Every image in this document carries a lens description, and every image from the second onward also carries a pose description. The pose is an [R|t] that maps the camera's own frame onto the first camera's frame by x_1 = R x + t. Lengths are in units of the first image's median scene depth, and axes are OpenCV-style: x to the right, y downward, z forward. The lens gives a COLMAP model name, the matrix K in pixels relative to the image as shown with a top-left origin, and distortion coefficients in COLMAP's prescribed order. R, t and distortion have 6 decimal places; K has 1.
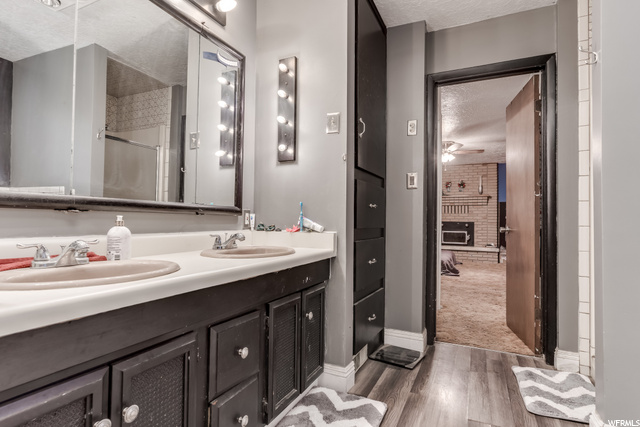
lens RADIAL K [[325.5, 0, 318.4], [0, 325.5, 215.6], [0, 0, 1]] dist [-0.001977, 0.000520]
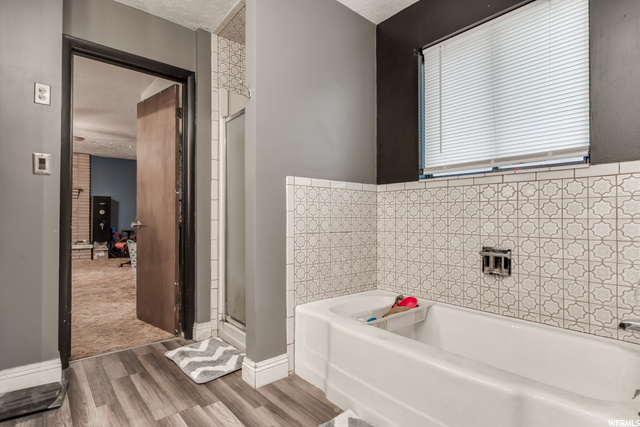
lens RADIAL K [[326.5, 0, 300.1], [0, 326.5, 214.4], [0, 0, 1]] dist [-0.002184, -0.000715]
pose [[0.424191, -0.000932, 0.905572, -0.164867], [-0.011049, 0.999920, 0.006205, -0.000279], [-0.905505, -0.012638, 0.424147, 0.143204]]
